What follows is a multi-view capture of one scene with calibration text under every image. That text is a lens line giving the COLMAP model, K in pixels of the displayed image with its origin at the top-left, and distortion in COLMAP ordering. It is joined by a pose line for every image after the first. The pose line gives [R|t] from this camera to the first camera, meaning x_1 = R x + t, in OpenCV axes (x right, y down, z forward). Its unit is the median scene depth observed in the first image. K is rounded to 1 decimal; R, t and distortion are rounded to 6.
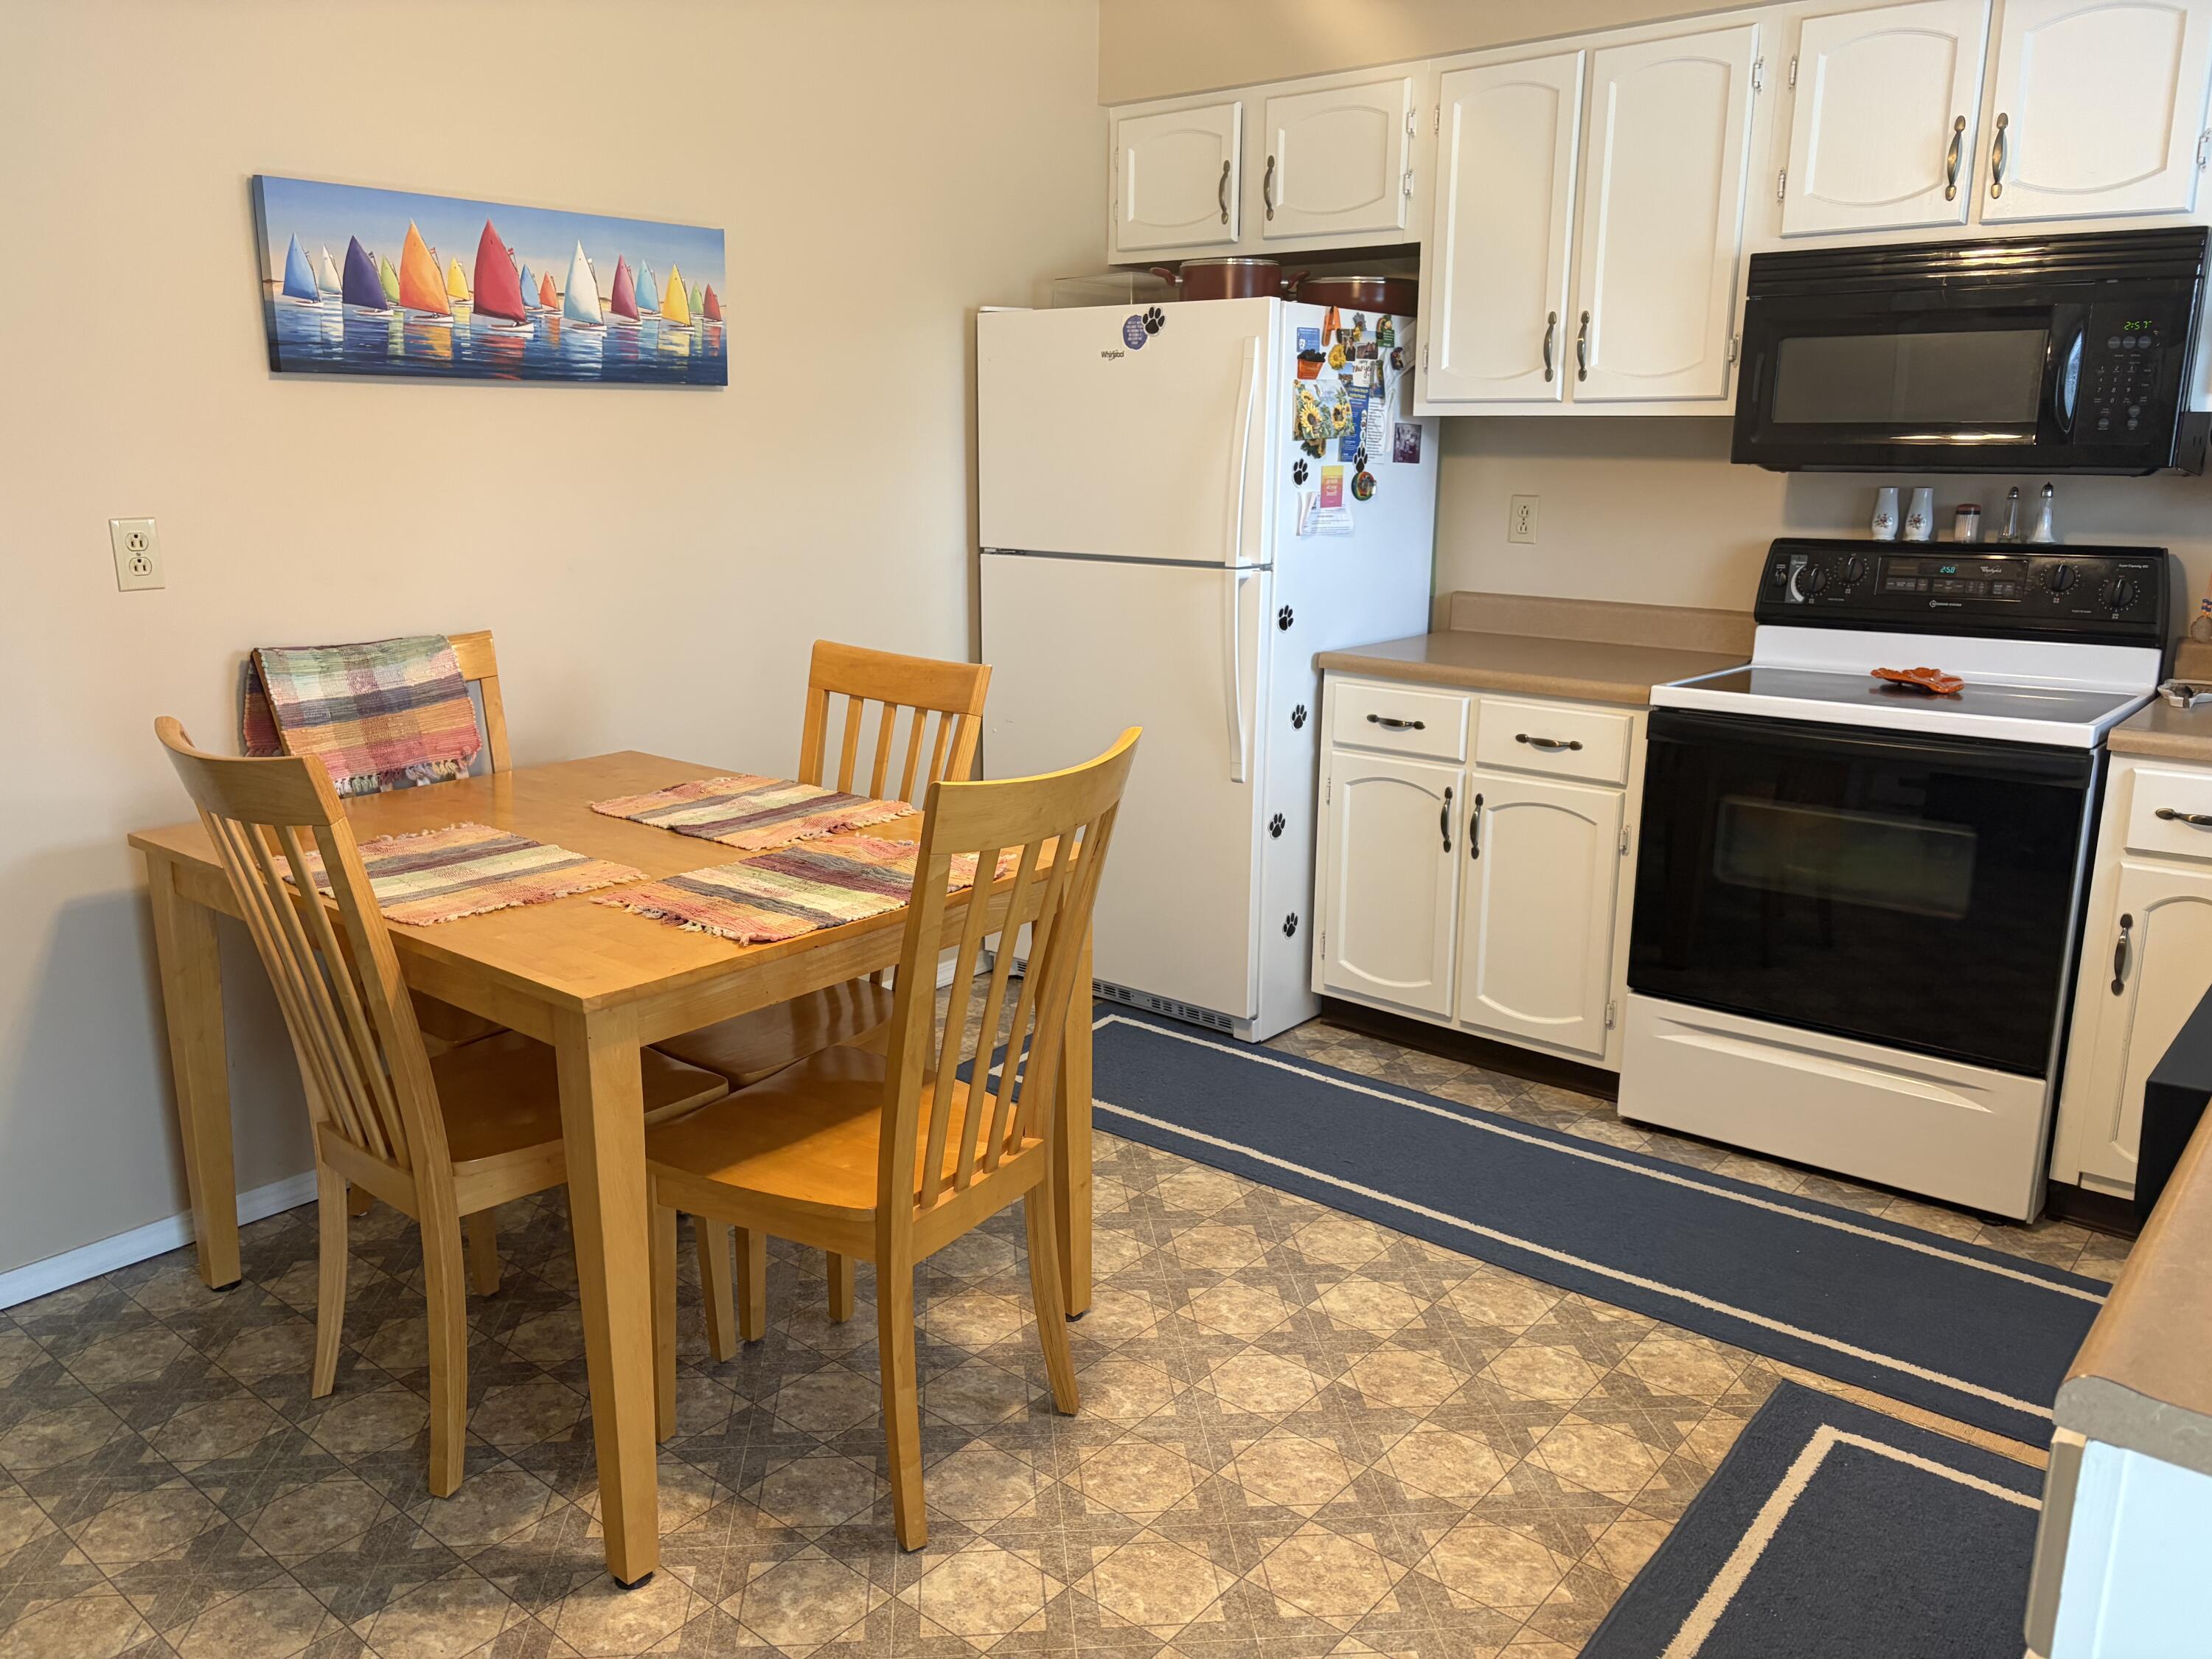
lens RADIAL K [[1664.2, 0, 1112.5], [0, 1664.2, 808.1], [0, 0, 1]] dist [0.032430, -0.023683]
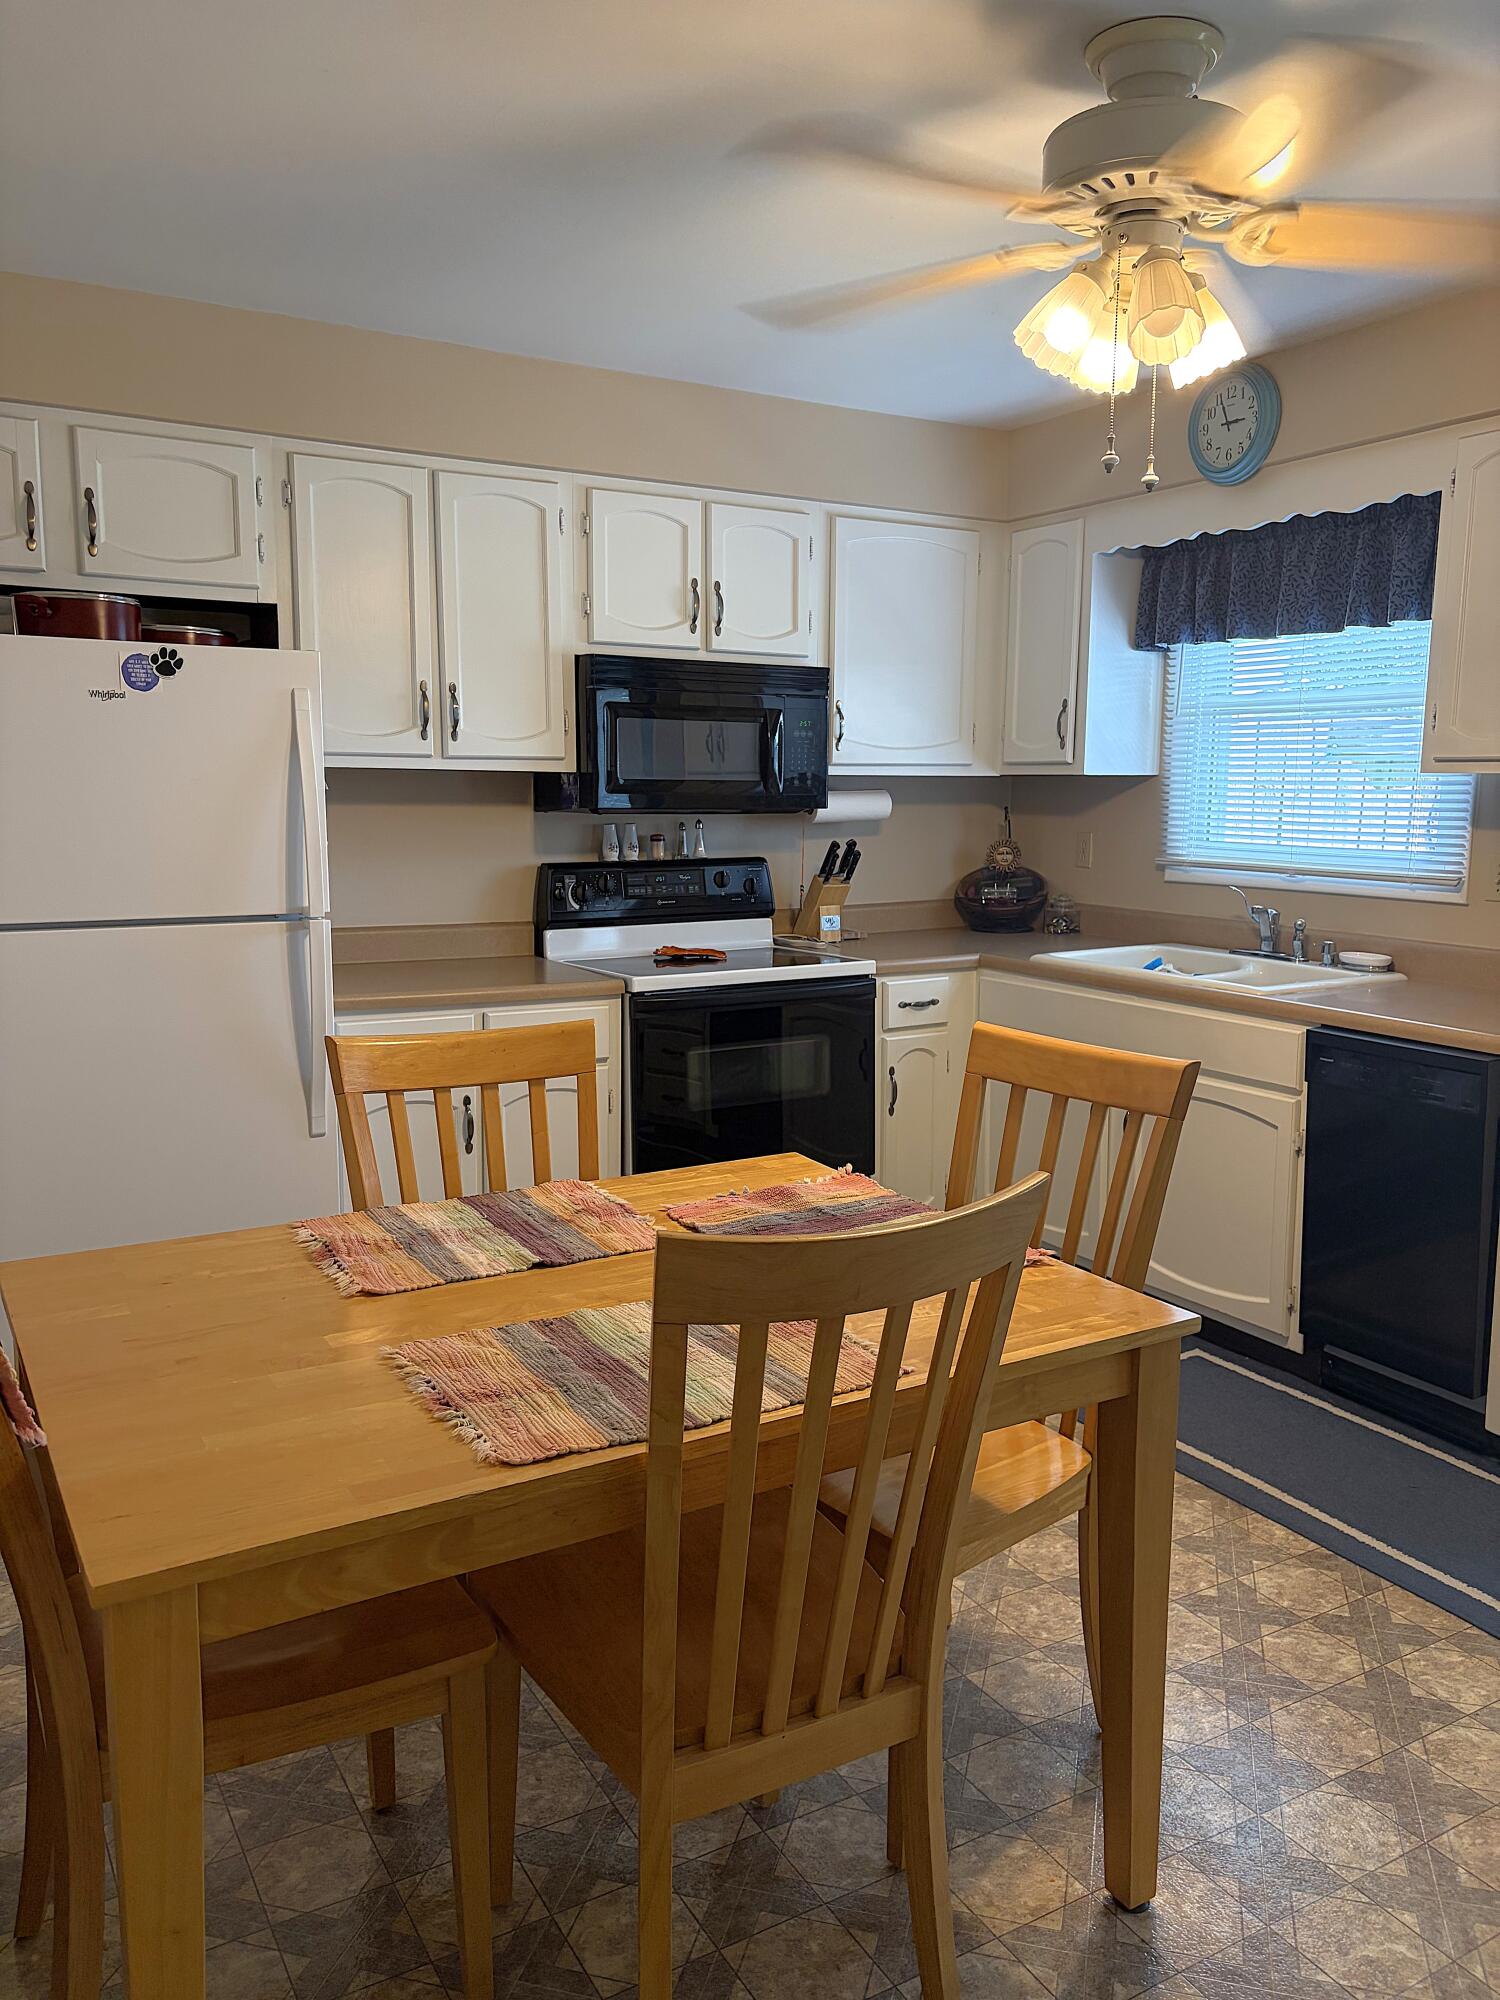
lens RADIAL K [[1504.7, 0, 762.4], [0, 1504.7, 1016.5], [0, 0, 1]] dist [0.032430, -0.023683]
pose [[0.349521, -0.143288, 0.925907, -0.666380], [0.198741, 0.977086, 0.076185, -0.101779], [-0.915608, 0.157387, 0.369989, 0.429903]]
